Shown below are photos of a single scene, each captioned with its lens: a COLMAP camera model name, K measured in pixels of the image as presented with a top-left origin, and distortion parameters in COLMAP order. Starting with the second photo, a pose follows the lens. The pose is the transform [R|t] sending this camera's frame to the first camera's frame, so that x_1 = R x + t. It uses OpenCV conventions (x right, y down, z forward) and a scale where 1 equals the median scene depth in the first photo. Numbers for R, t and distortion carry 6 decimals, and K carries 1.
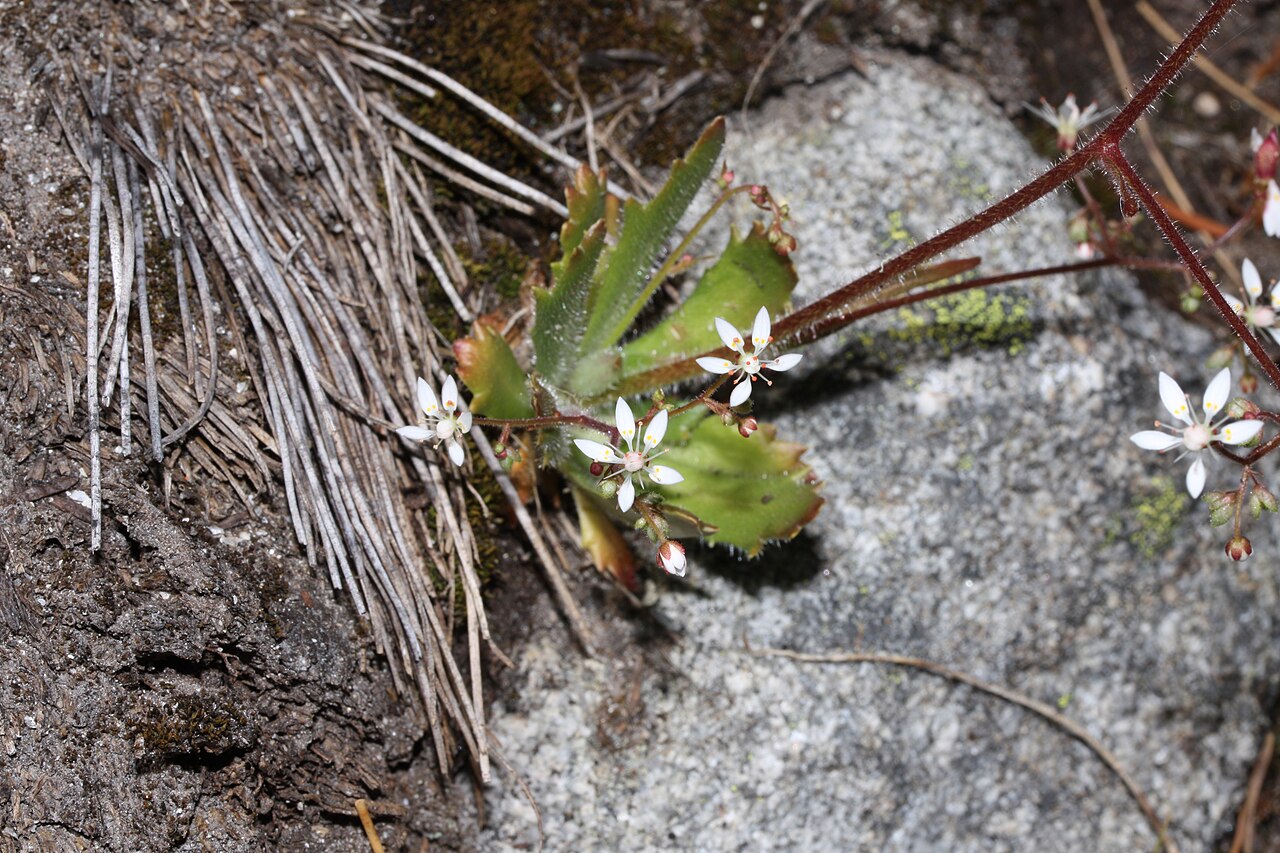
lens RADIAL K [[4792.5, 0, 640.0], [0, 4792.5, 426.5], [0, 0, 1]] dist [0.035205, -5.335660]
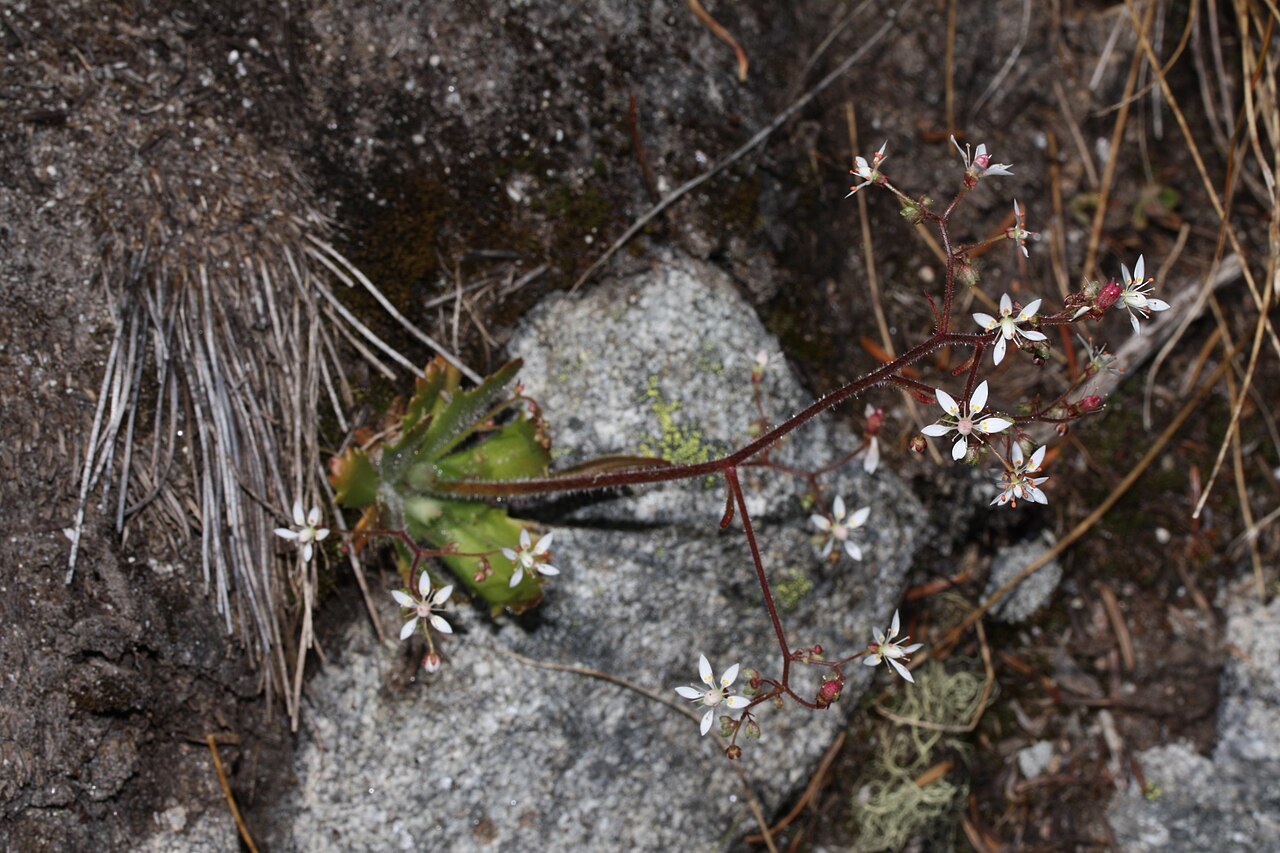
lens RADIAL K [[4792.5, 0, 640.0], [0, 4792.5, 426.5], [0, 0, 1]] dist [0.035205, -5.335660]
pose [[0.977387, 0.206542, -0.045342, 0.125775], [-0.192438, 0.957656, 0.214154, -0.368569], [0.087654, -0.200586, 0.975747, -0.513015]]
